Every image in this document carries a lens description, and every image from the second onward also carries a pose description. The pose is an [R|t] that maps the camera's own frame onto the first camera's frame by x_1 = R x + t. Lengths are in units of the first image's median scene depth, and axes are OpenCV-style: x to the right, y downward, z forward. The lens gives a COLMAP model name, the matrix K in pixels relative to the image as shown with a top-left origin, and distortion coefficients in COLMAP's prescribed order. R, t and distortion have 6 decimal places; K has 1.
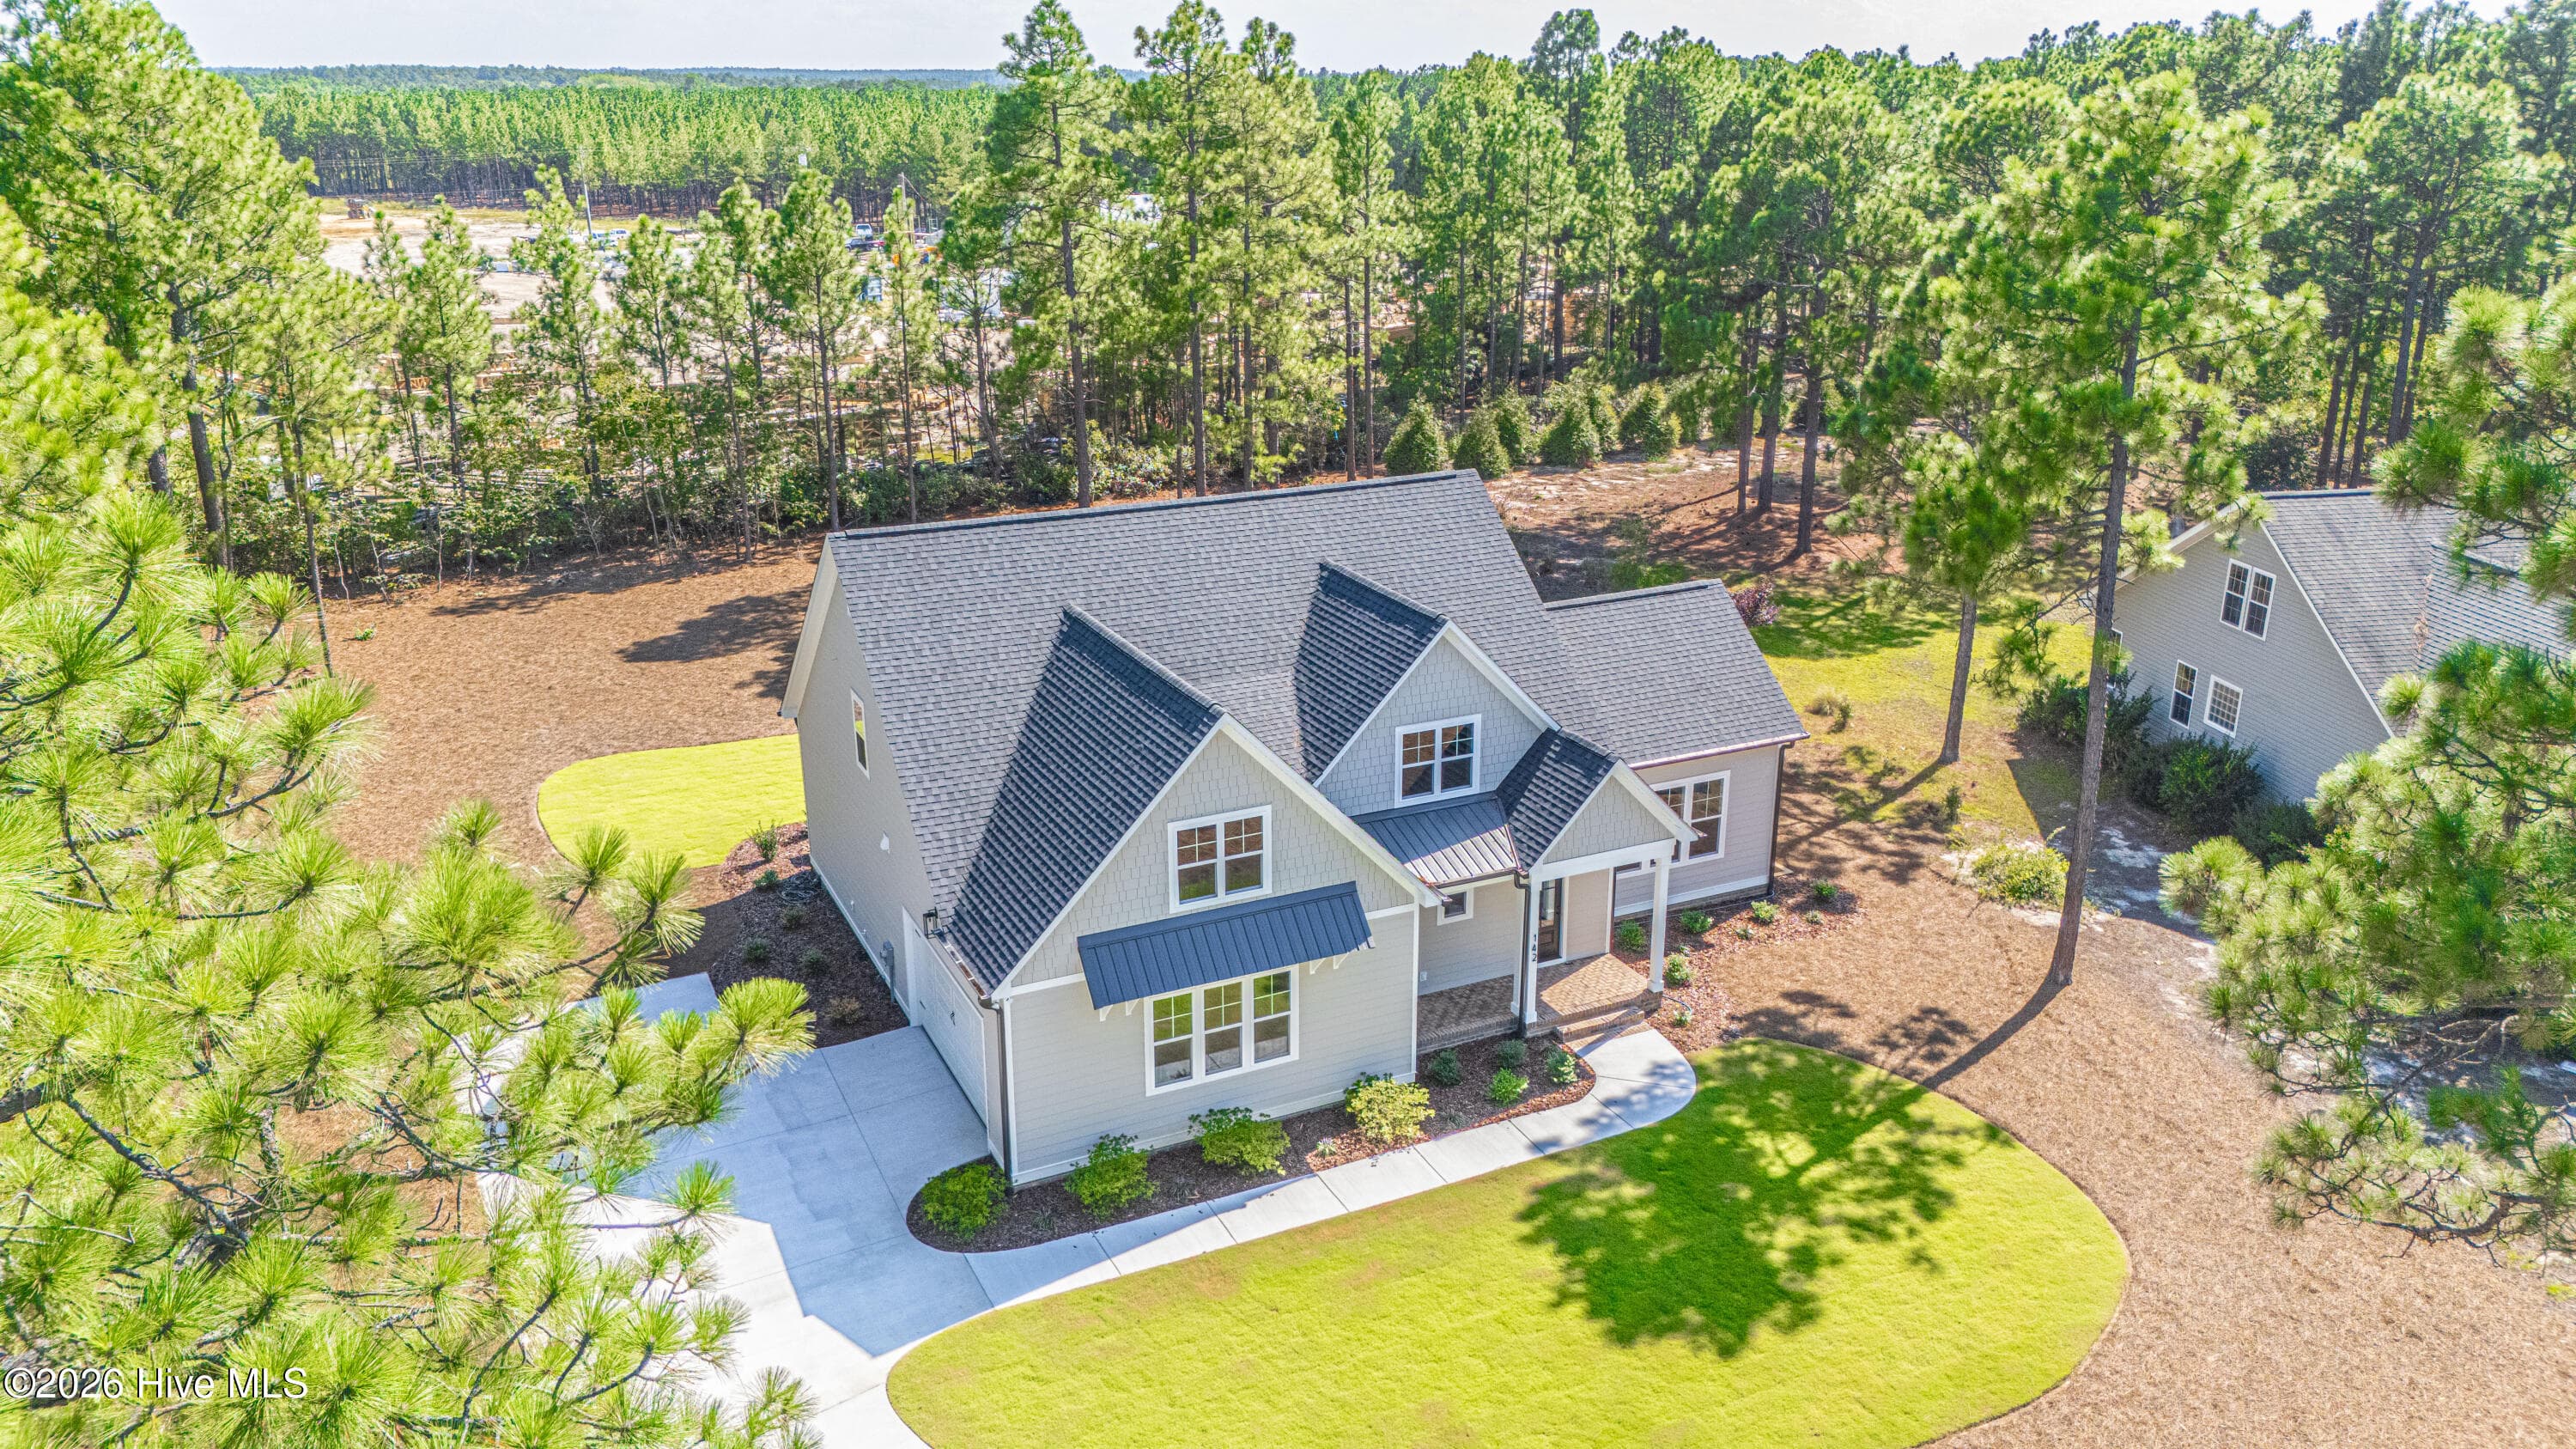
lens RADIAL K [[1826.8, 0, 1288.0], [0, 1826.8, 724.5], [0, 0, 1]] dist [0.108446, -0.123467]
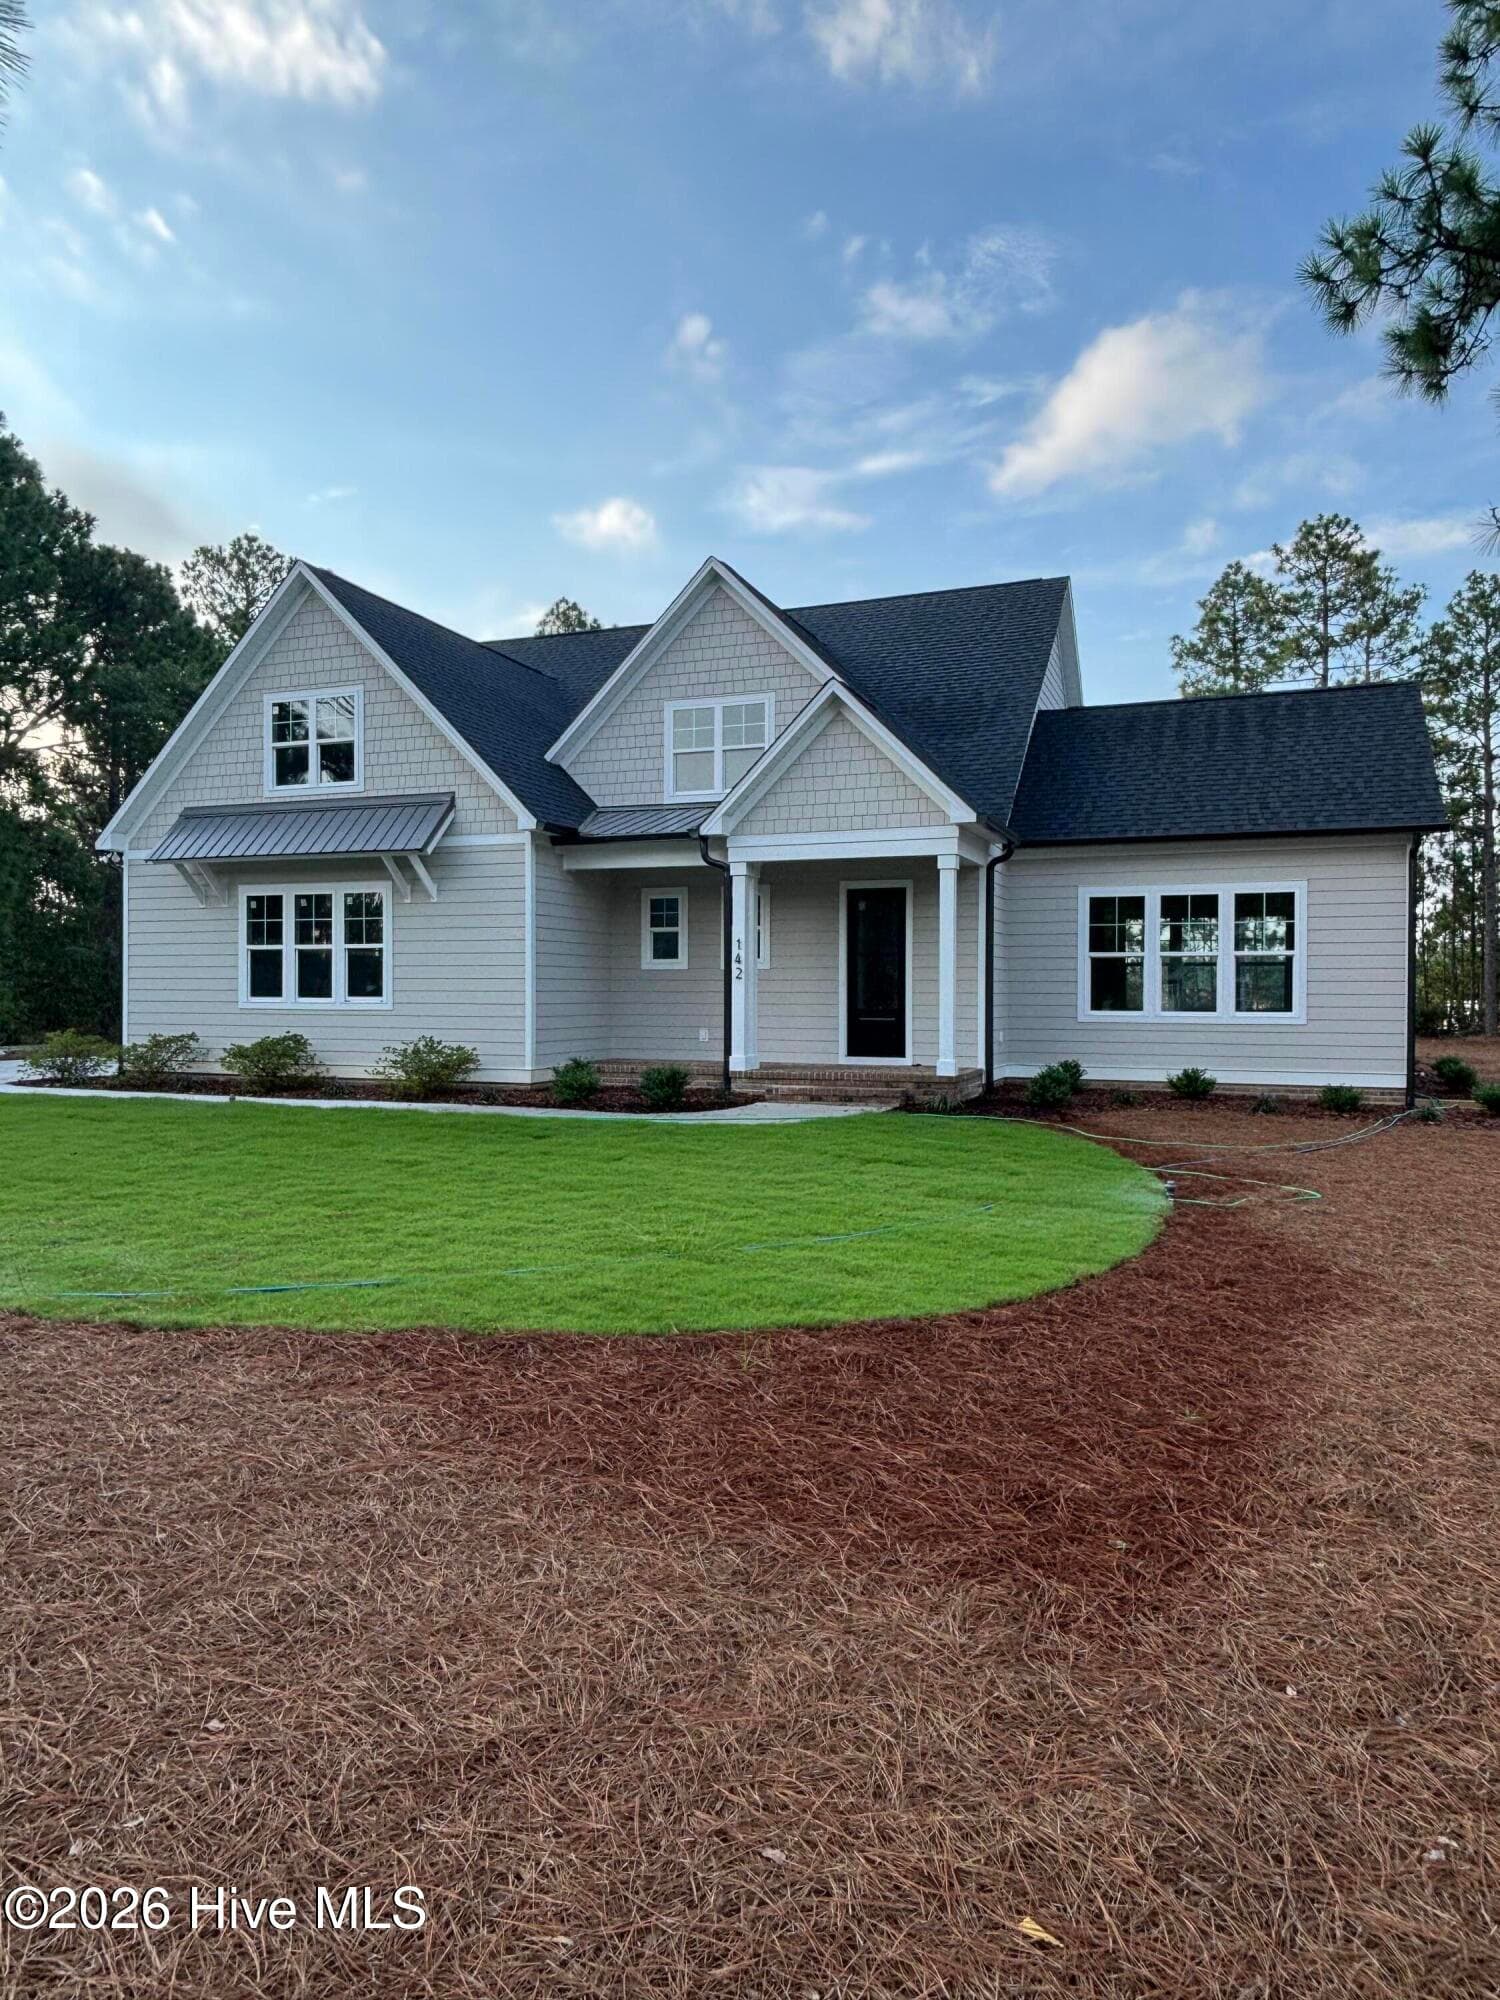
lens RADIAL K [[1231.6, 0, 750.0], [0, 1231.6, 1000.0], [0, 0, 1]] dist [0.024671, -0.001036]
pose [[0.688236, 0.017902, -0.725266, 0.499445], [-0.238790, 0.949582, -0.203159, 0.238257], [0.685063, 0.313008, 0.657811, 0.689833]]
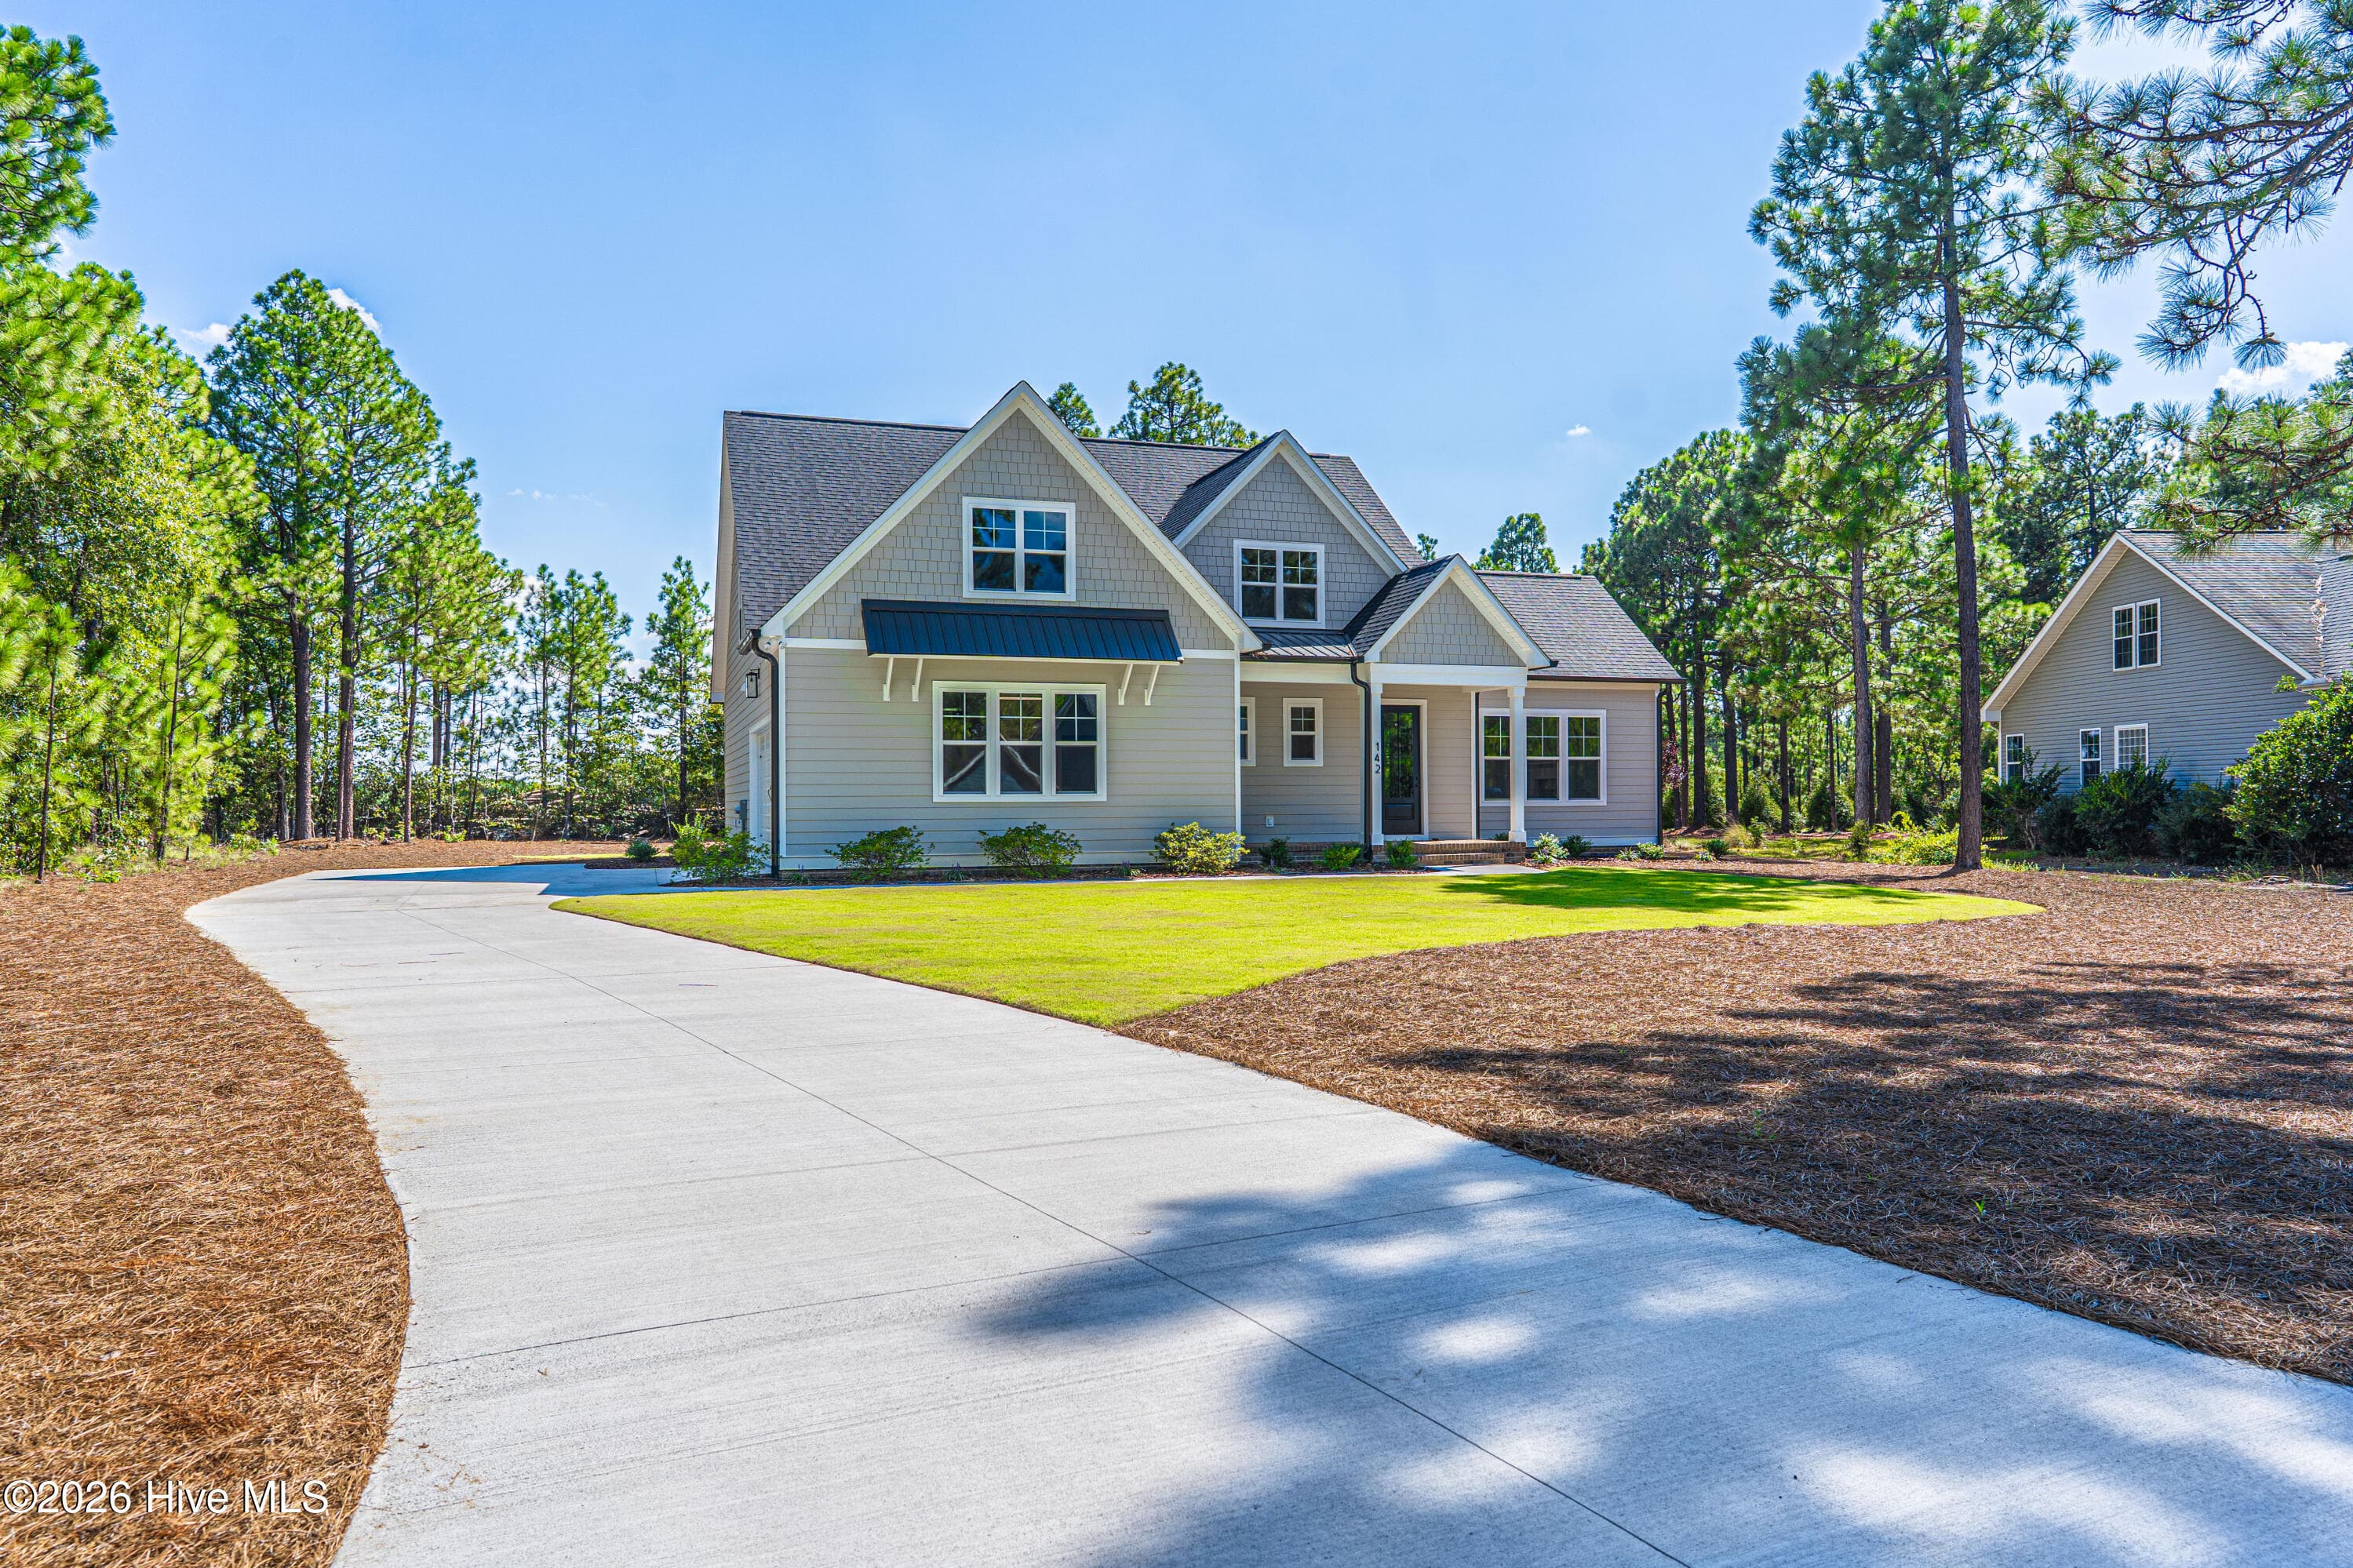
lens RADIAL K [[1521.8, 0, 1161.2], [0, 1521.8, 796.7], [0, 0, 1]] dist [-0.001440, 0.003862]
pose [[0.992676, 0.000286, -0.120805, 0.119559], [-0.038924, 0.947425, -0.317602, 0.398566], [0.114363, 0.319978, 0.940497, 0.254712]]
